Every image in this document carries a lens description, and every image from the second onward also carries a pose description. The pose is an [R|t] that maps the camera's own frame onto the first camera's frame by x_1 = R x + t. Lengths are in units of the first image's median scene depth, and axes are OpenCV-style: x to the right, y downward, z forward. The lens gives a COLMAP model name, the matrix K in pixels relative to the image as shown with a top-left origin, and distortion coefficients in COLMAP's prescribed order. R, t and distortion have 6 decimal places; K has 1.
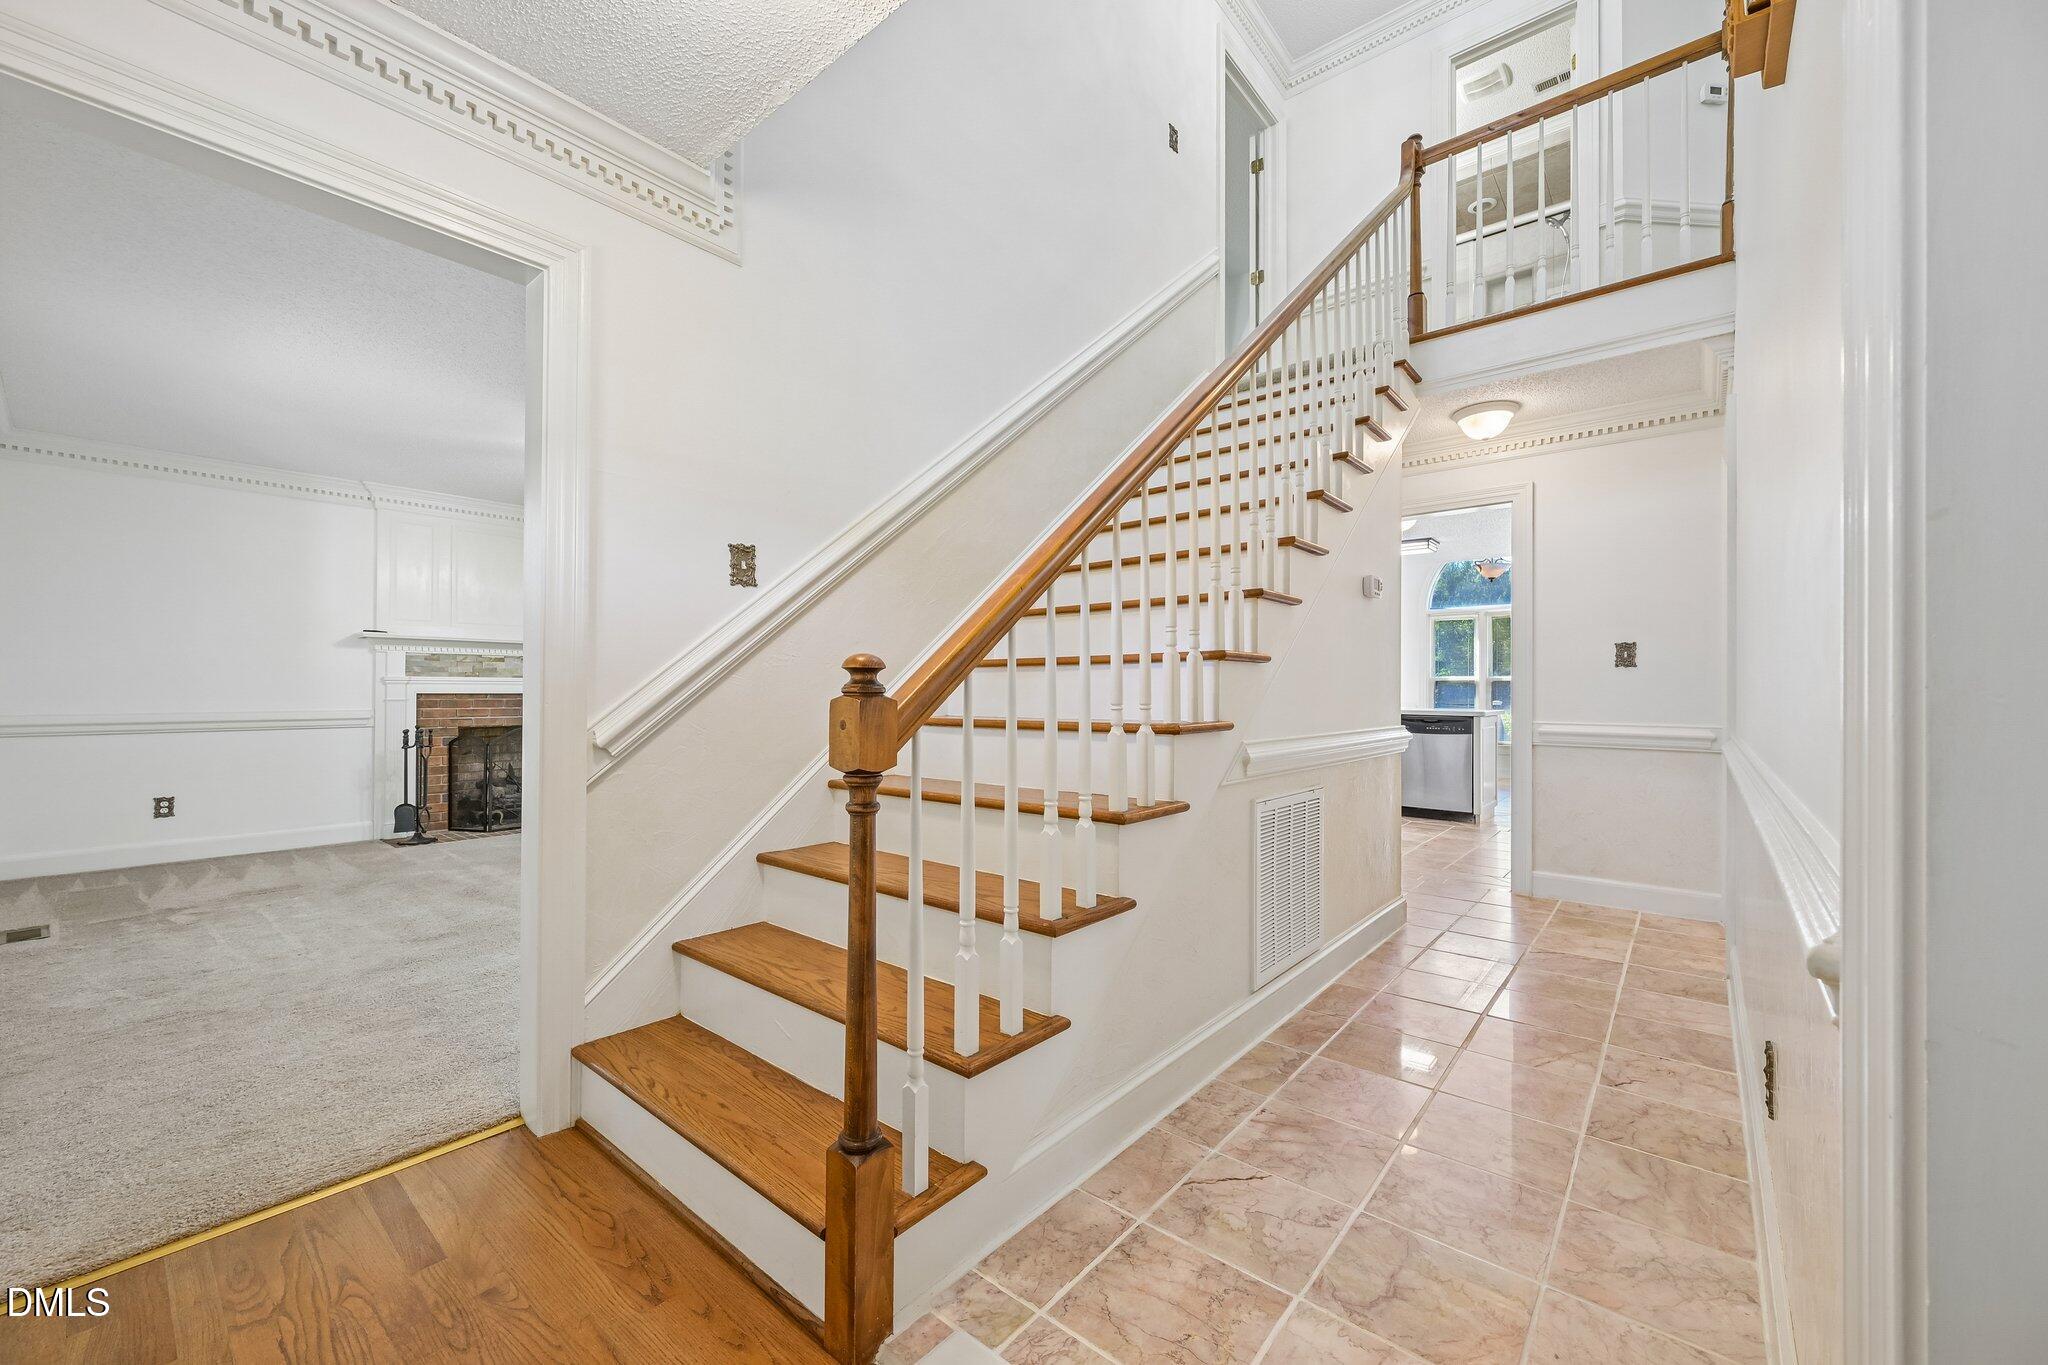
lens RADIAL K [[808.2, 0, 1028.6], [0, 808.2, 683.5], [0, 0, 1]] dist [-0.001522, 0.000478]
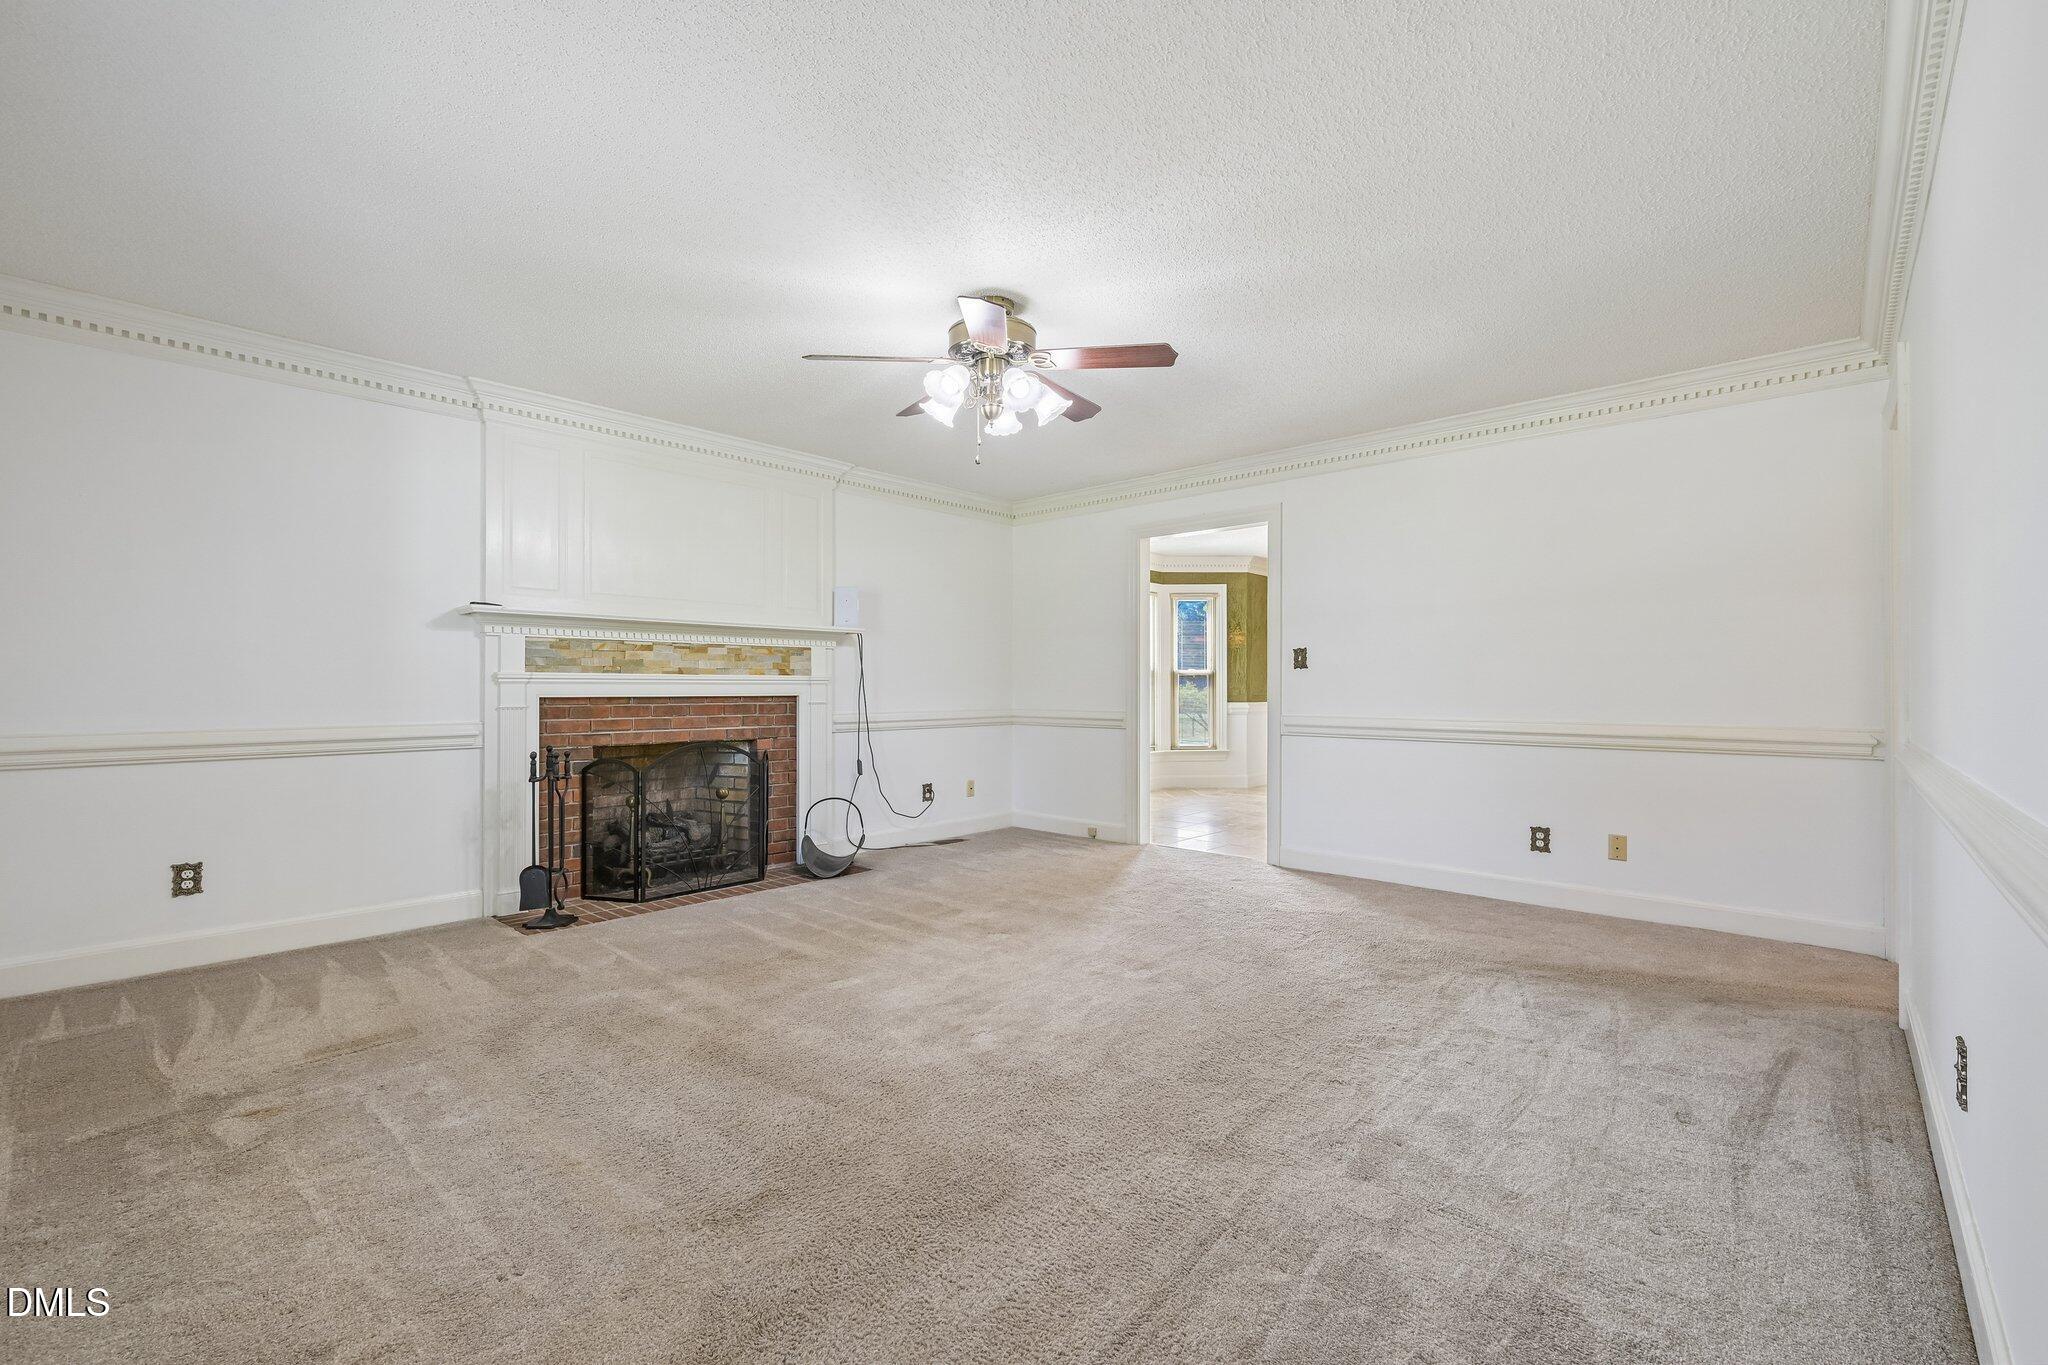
lens RADIAL K [[880.0, 0, 1019.6], [0, 880.0, 683.8], [0, 0, 1]] dist [0.004166, -0.000545]
pose [[0.998862, -0.001528, -0.047678, -0.333914], [0.001745, 0.999988, 0.004524, -0.001835], [0.047670, -0.004603, 0.998853, 0.294508]]
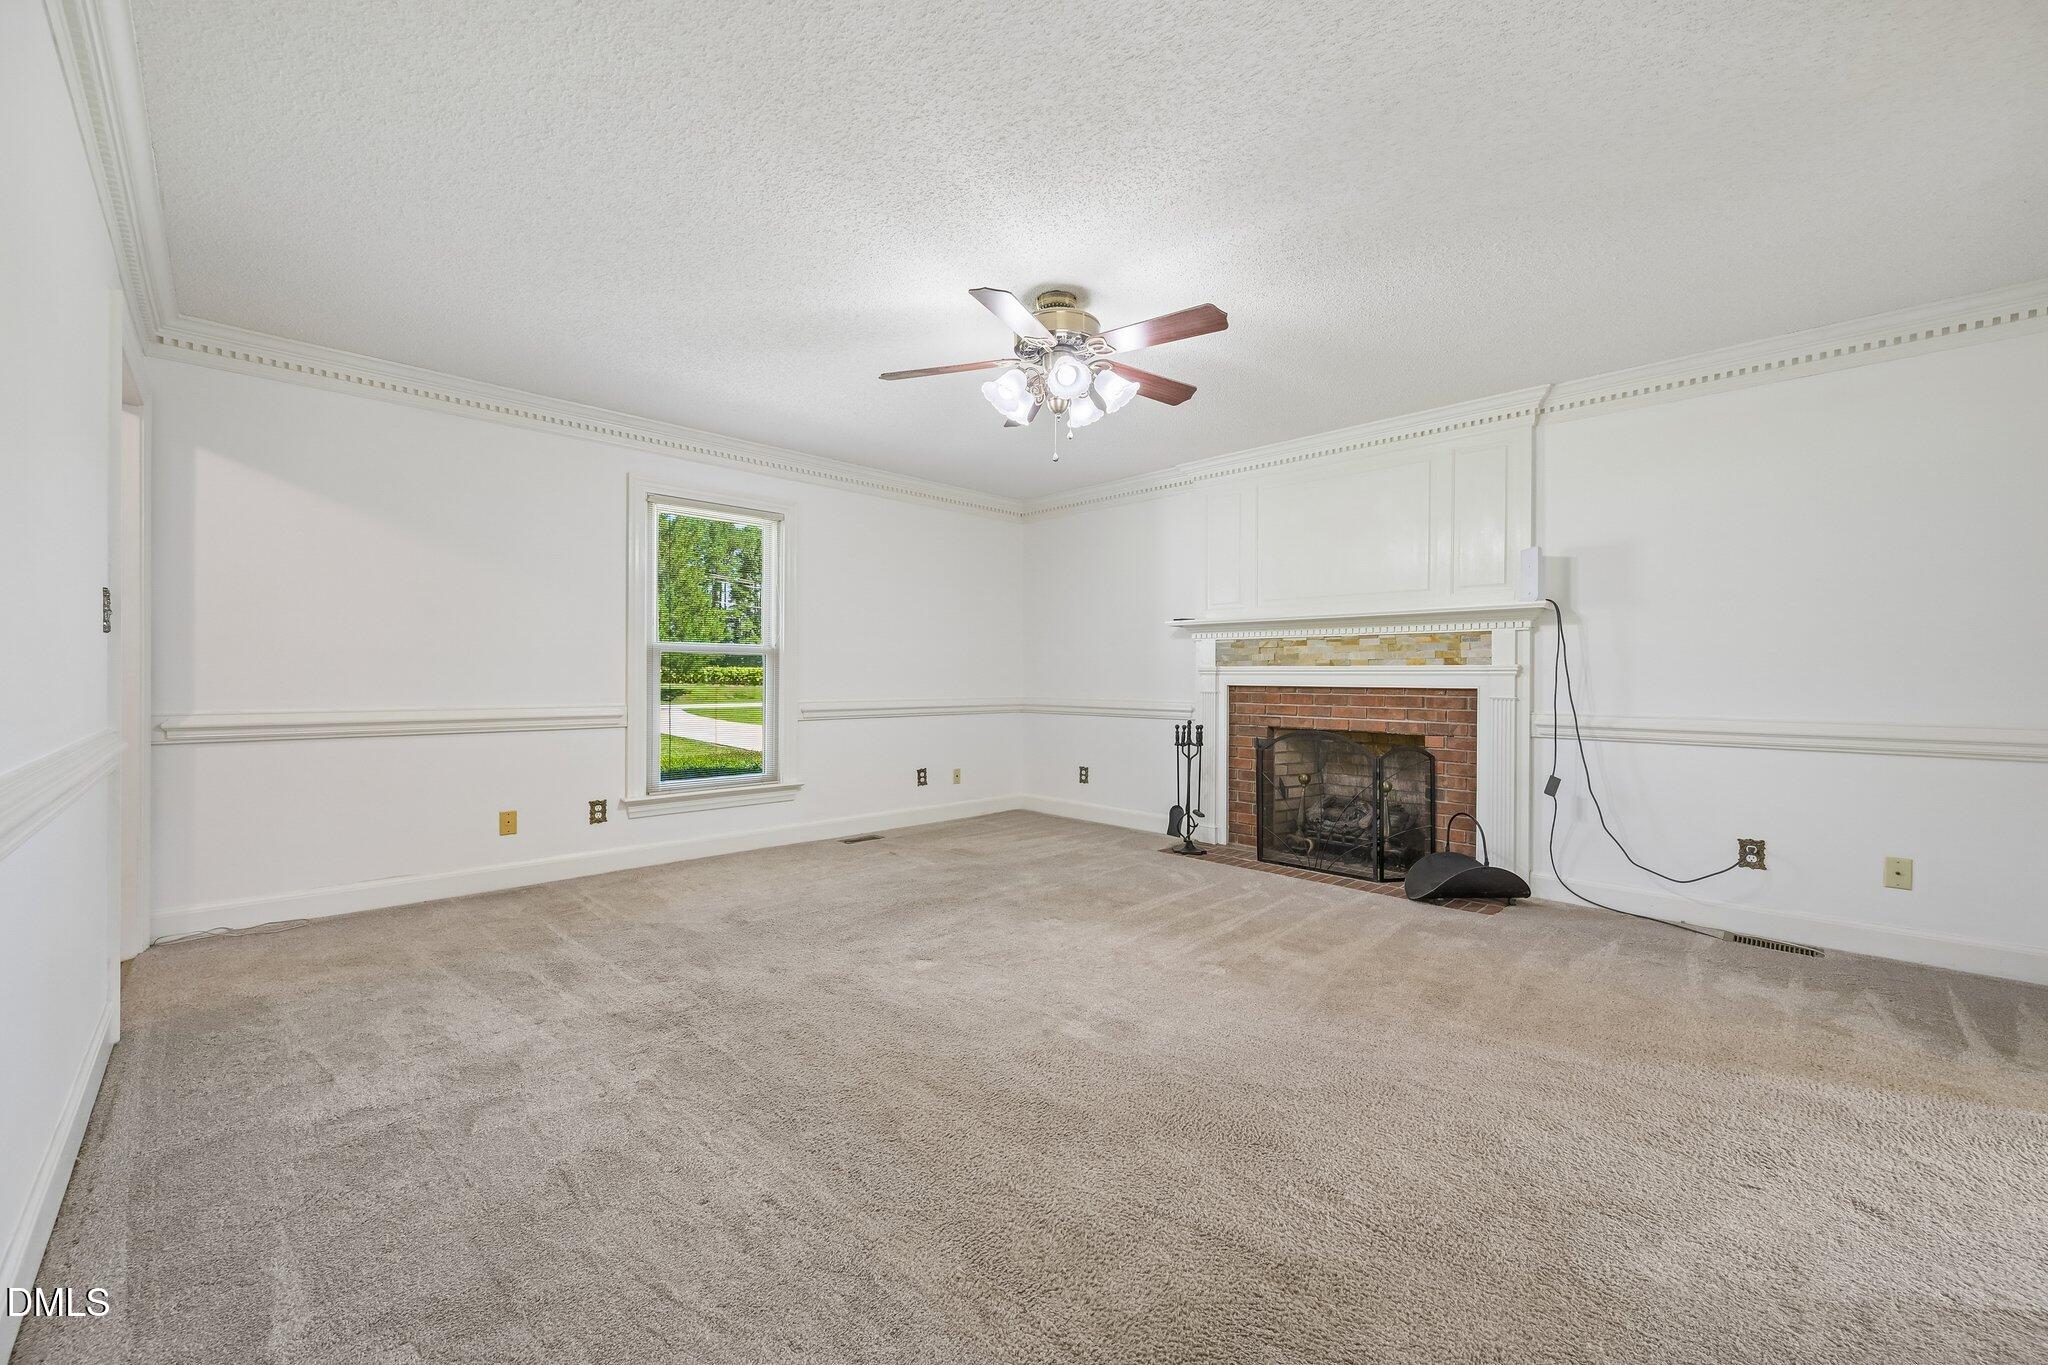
lens RADIAL K [[808.2, 0, 1023.9], [0, 808.2, 676.9], [0, 0, 1]] dist [-0.001522, 0.000478]
pose [[-0.089757, -0.002749, -0.995960, 0.152812], [0.003422, 0.999989, -0.003068, 0.004916], [0.995958, -0.003683, -0.089746, 0.888109]]
